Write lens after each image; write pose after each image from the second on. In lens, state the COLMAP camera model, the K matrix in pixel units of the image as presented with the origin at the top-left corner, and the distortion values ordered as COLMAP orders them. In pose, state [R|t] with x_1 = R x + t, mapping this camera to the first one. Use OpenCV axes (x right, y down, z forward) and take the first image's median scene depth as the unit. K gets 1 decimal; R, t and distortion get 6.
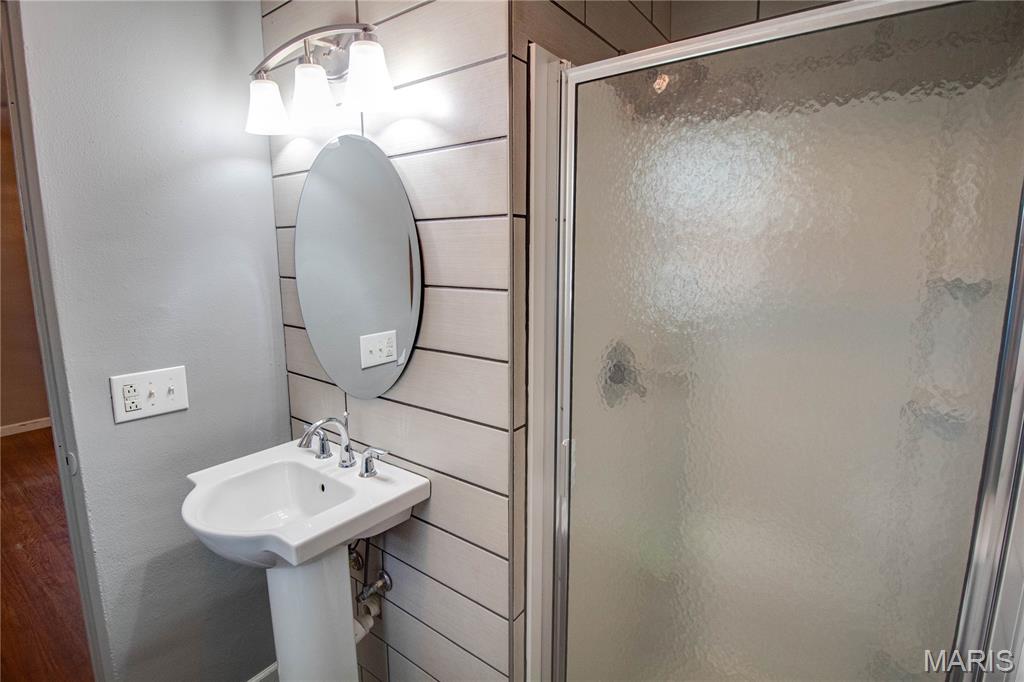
lens RADIAL K [[493.1, 0, 525.0], [0, 493.1, 325.6], [0, 0, 1]] dist [0.000514, -0.011587]
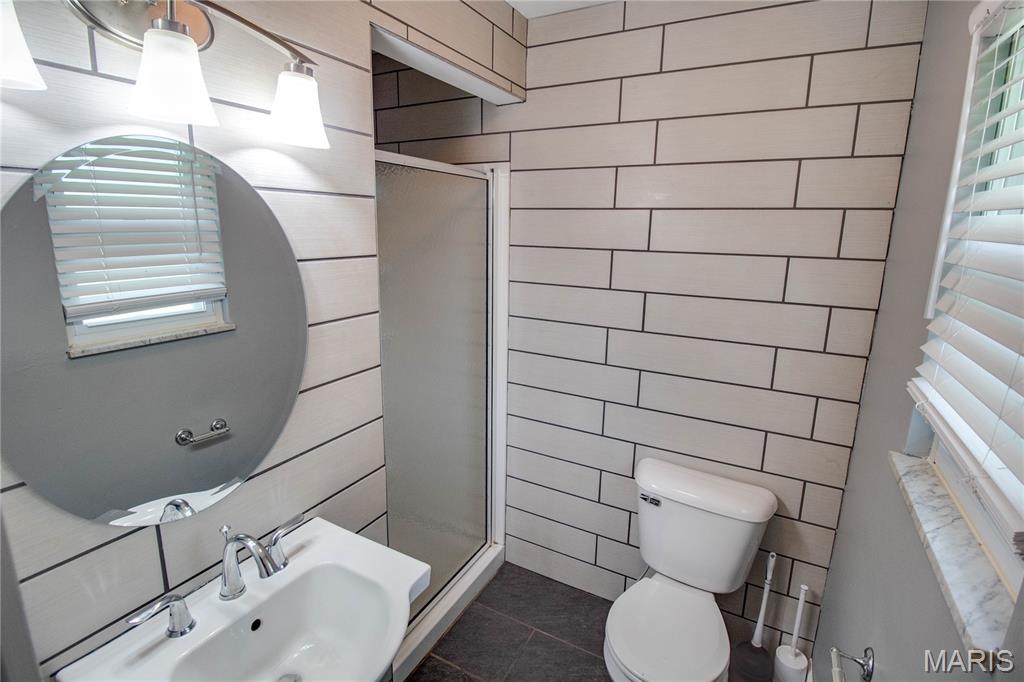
lens RADIAL K [[493.1, 0, 525.0], [0, 493.1, 325.6], [0, 0, 1]] dist [0.000514, -0.011587]
pose [[-0.153606, -0.196024, 0.968493, -1.163097], [0.119290, 0.969278, 0.215103, -0.231313], [-0.980905, 0.148573, -0.125503, 0.664004]]
